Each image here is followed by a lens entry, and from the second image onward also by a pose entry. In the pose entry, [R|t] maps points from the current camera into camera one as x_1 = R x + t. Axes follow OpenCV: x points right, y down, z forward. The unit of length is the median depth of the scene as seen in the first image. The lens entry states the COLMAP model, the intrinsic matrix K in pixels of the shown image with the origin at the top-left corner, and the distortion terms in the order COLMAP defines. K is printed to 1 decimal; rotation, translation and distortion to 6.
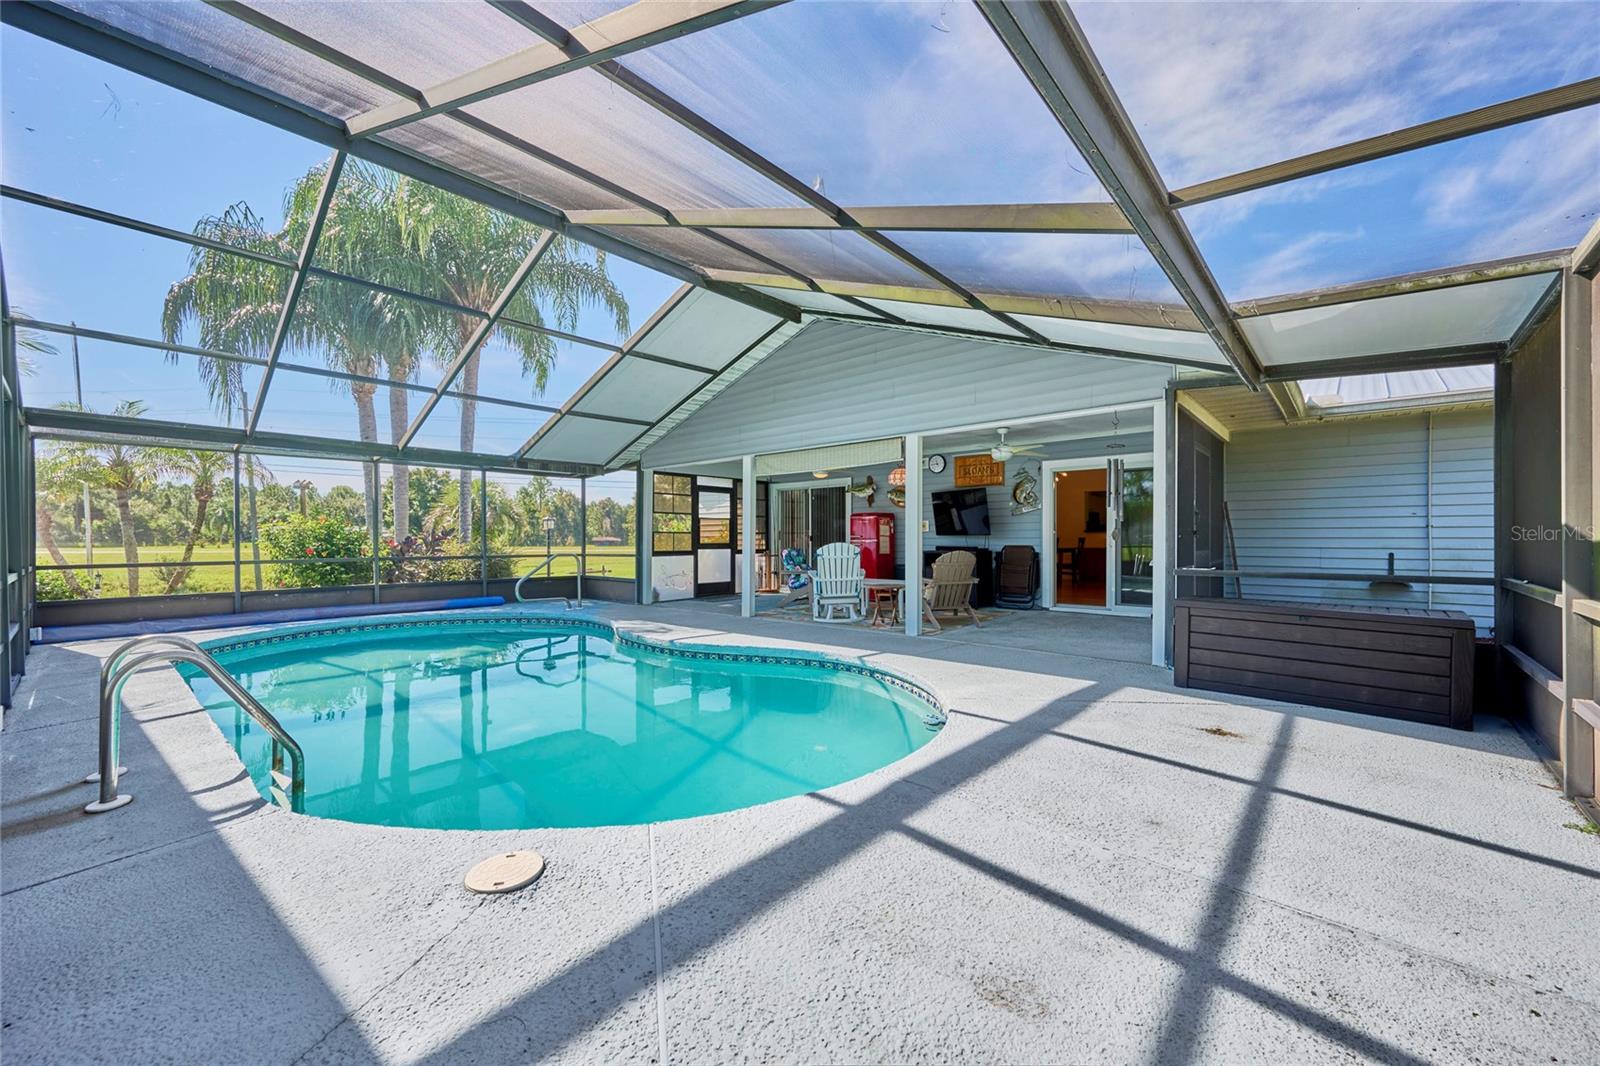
lens RADIAL K [[634.0, 0, 806.5], [0, 634.0, 535.7], [0, 0, 1]] dist [-0.003944, -0.000507]
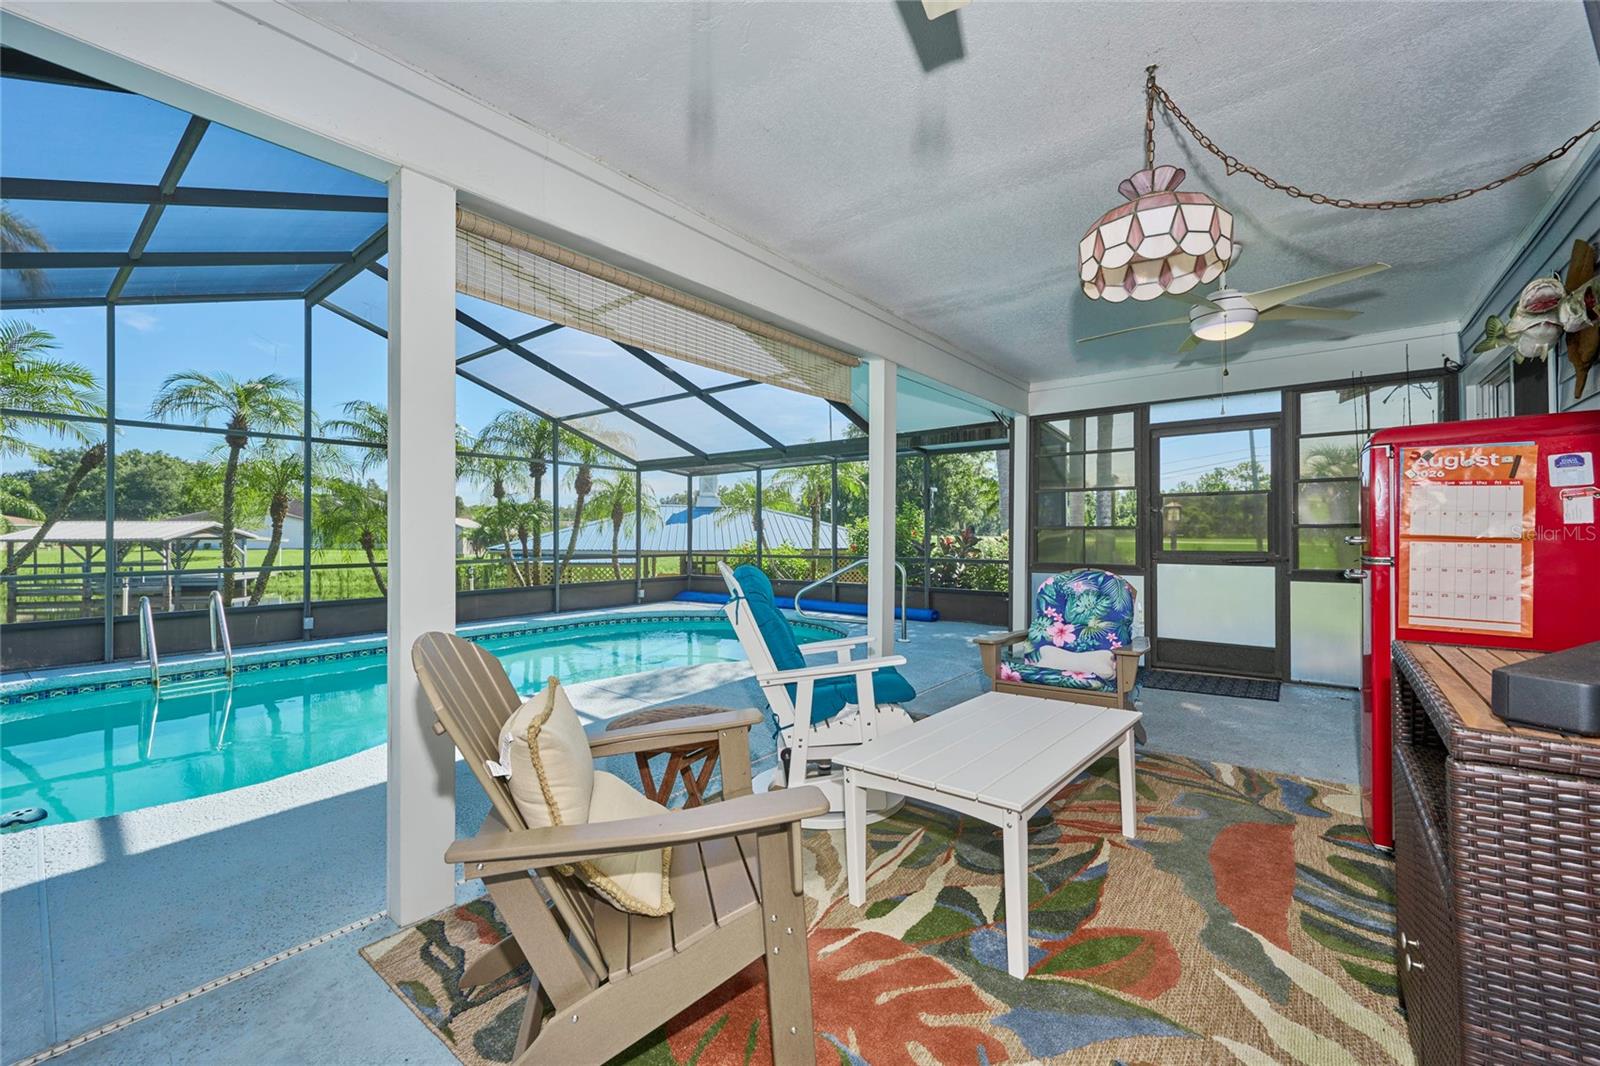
lens RADIAL K [[634.0, 0, 797.7], [0, 634.0, 533.9], [0, 0, 1]] dist [-0.003944, -0.000507]
pose [[0.071041, -0.002671, -0.997470, 0.272860], [0.002208, 0.999994, -0.002520, 0.001192], [0.997471, -0.002024, 0.071046, 0.710166]]
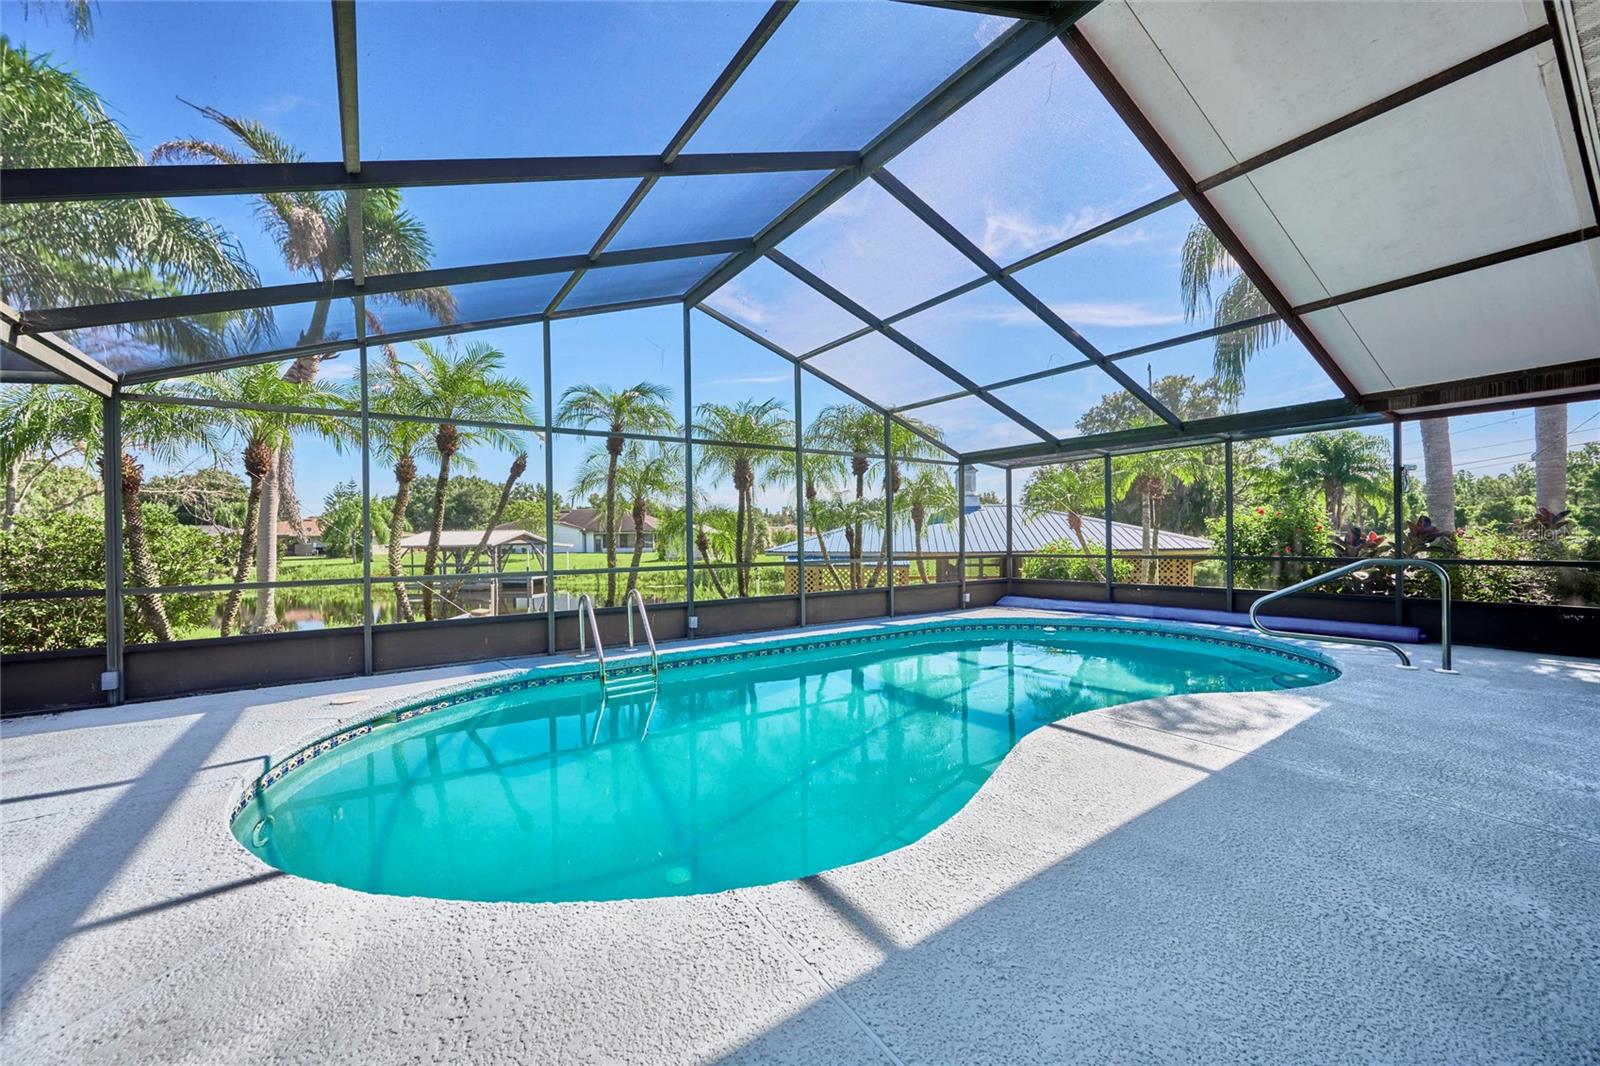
lens RADIAL K [[634.0, 0, 805.8], [0, 634.0, 540.0], [0, 0, 1]] dist [-0.003944, -0.000507]
pose [[-0.229863, 0.001183, -0.973222, 0.262183], [0.011697, 0.999930, -0.001547, 0.002139], [0.973153, -0.011739, -0.229861, 0.681359]]
